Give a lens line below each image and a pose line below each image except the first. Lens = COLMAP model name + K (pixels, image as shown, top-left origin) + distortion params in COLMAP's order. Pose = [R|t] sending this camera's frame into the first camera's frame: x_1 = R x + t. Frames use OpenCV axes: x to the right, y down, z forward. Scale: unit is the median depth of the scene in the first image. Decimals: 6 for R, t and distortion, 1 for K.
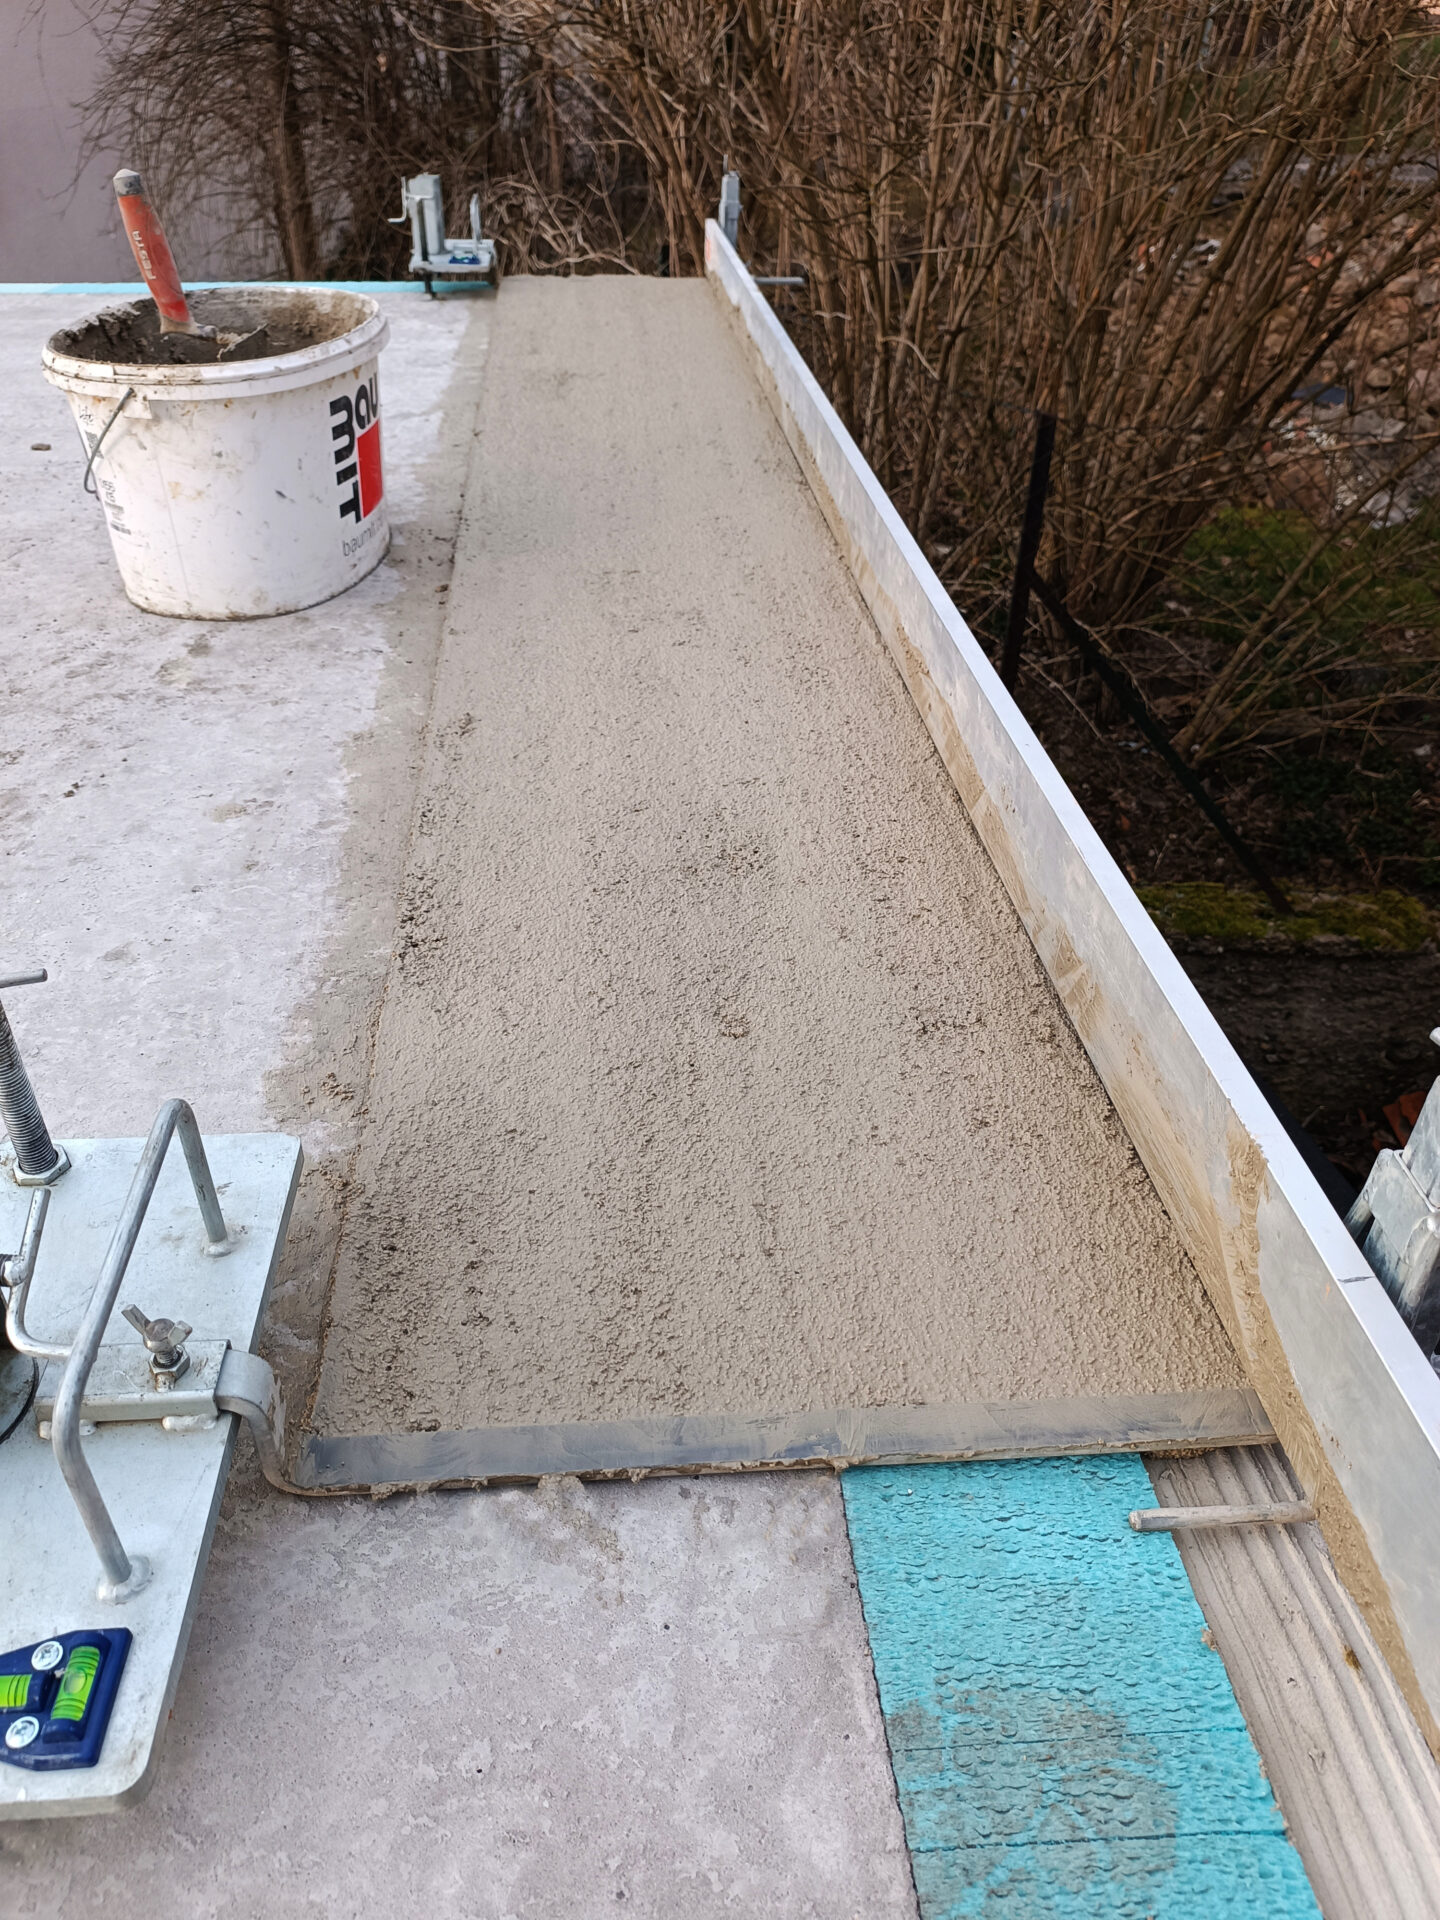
lens RADIAL K [[1370.8, 0, 705.5], [0, 1370.8, 950.3], [0, 0, 1]] dist [0.021395, -0.025728]
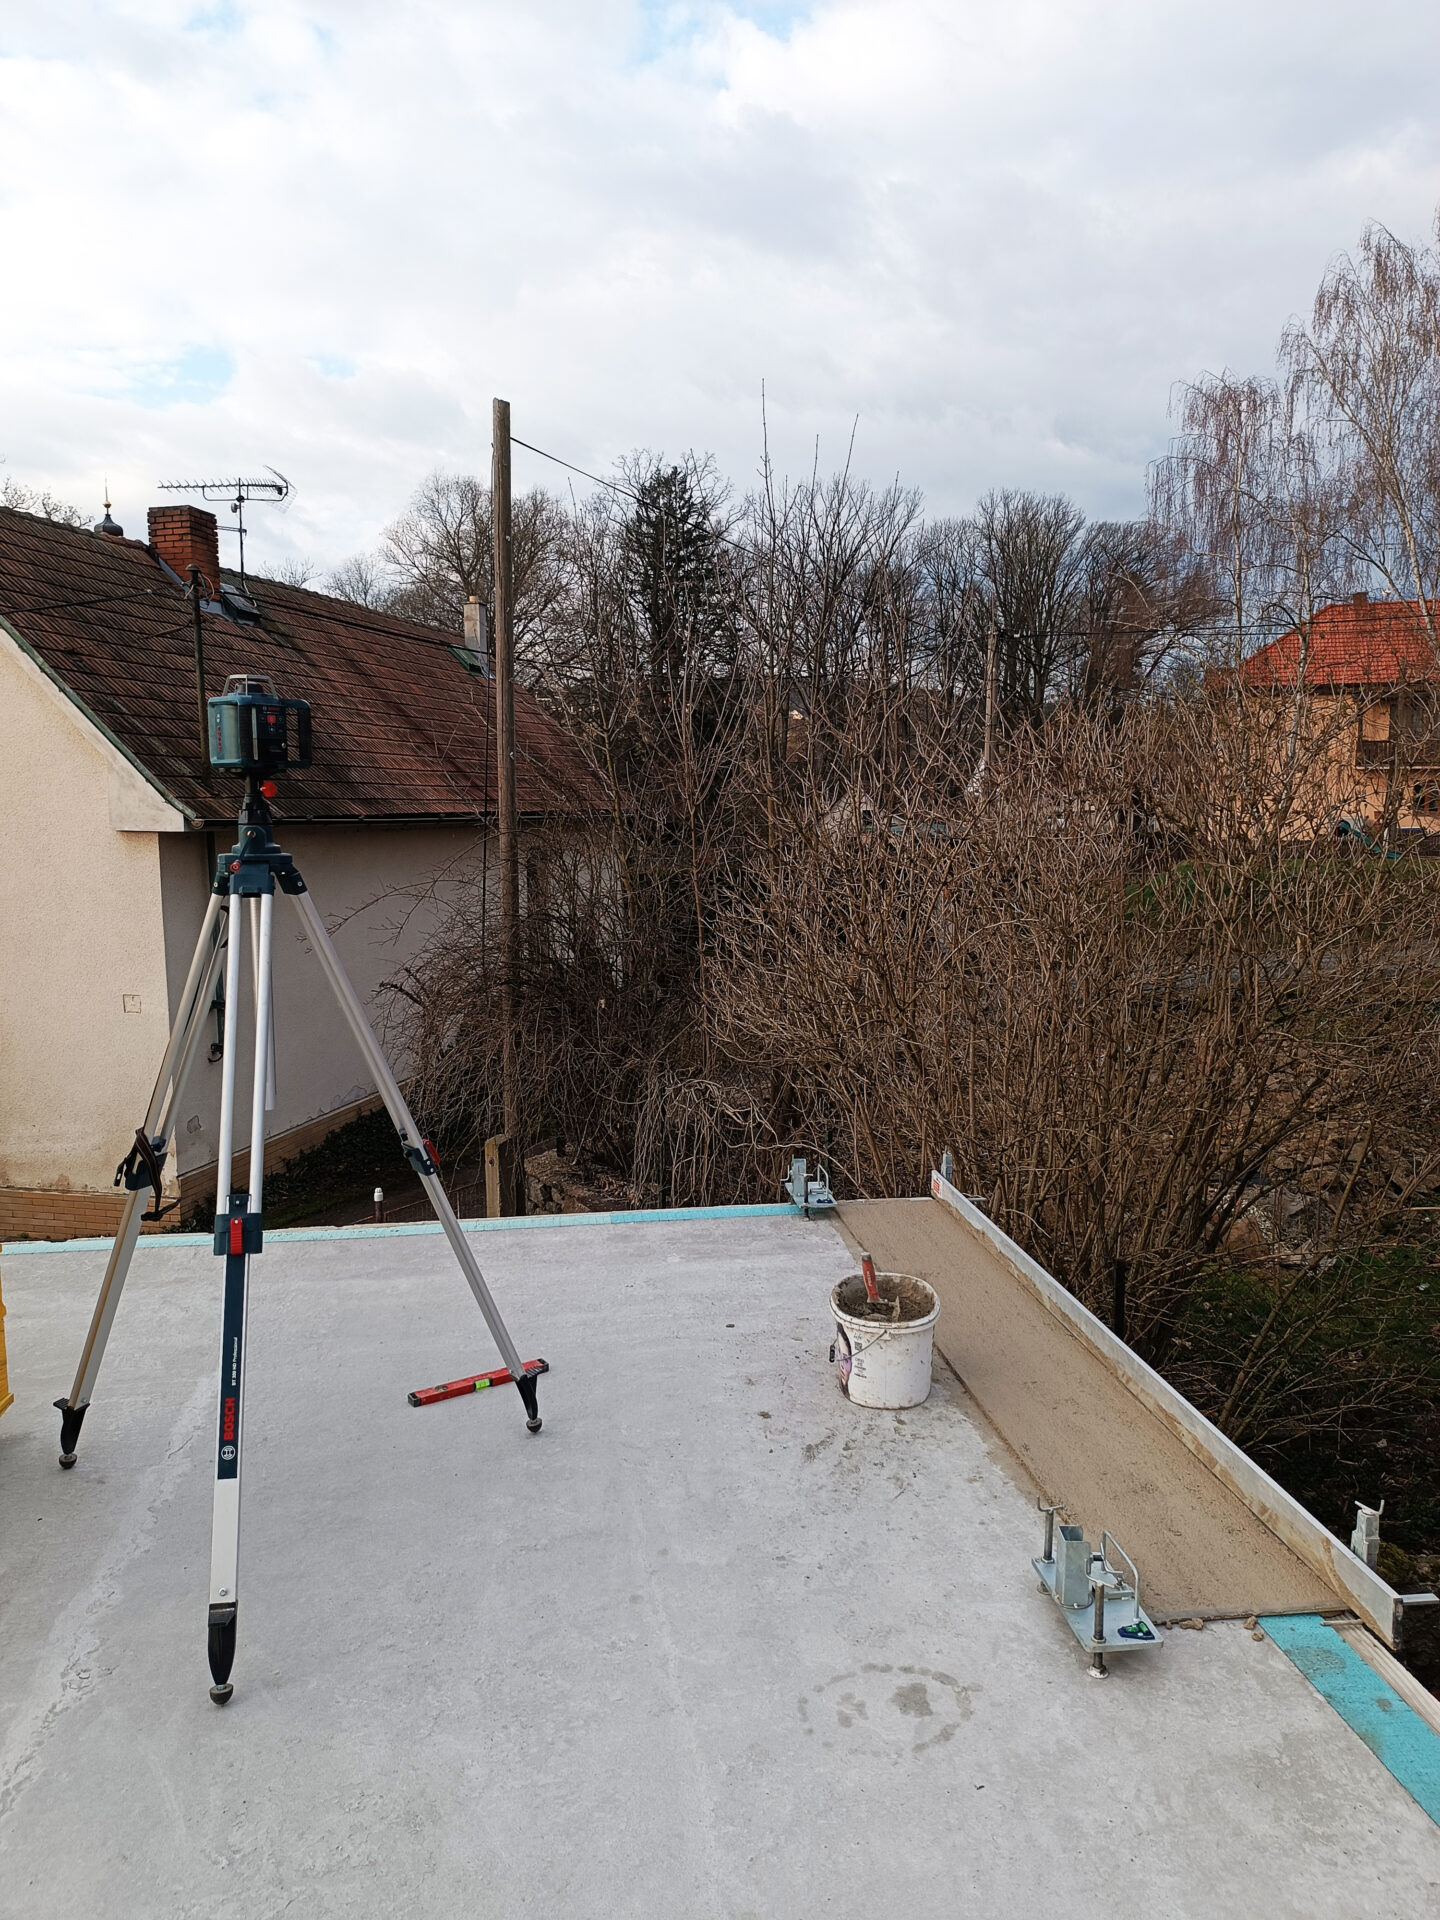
lens RADIAL K [[1370.8, 0, 719.4], [0, 1370.8, 975.7], [0, 0, 1]] dist [0.021395, -0.025728]
pose [[0.998715, -0.022762, 0.045271, -0.792345], [0.041388, 0.881874, -0.469665, 0.250885], [-0.029233, 0.470935, 0.881683, -1.710528]]
